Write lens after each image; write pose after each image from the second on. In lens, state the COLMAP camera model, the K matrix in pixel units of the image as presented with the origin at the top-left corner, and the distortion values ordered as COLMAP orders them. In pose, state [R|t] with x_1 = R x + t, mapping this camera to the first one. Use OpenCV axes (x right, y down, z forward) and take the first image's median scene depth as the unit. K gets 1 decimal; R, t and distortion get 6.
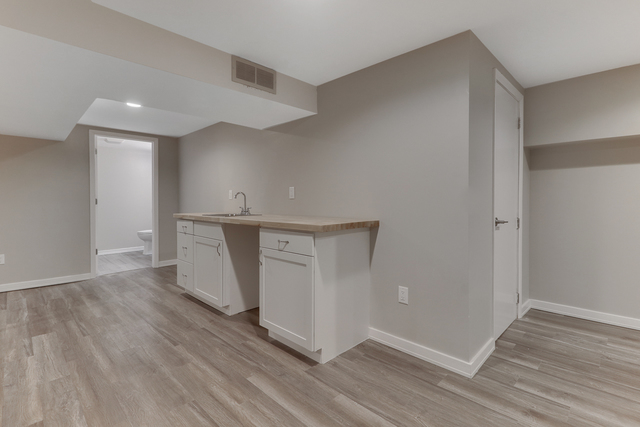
lens RADIAL K [[303.7, 0, 309.4], [0, 303.7, 201.2], [0, 0, 1]] dist [0.001404, -0.000966]
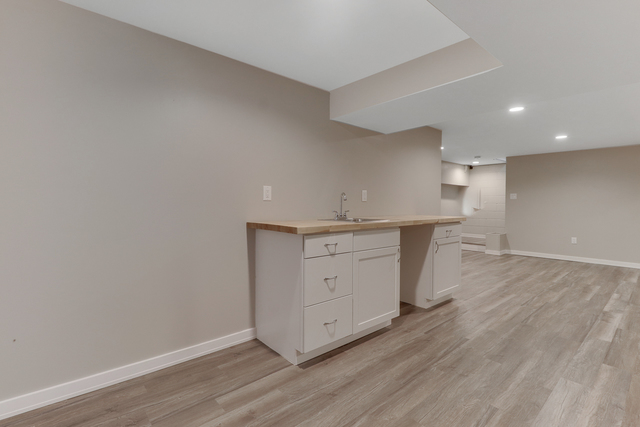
lens RADIAL K [[308.2, 0, 320.0], [0, 308.2, 213.5], [0, 0, 1]] dist [-0.003895, -0.000699]
pose [[0.053803, -0.030866, 0.998074, -1.600213], [-0.000737, 0.999521, 0.030950, 0.001092], [-0.998551, -0.002401, 0.053754, 1.526582]]
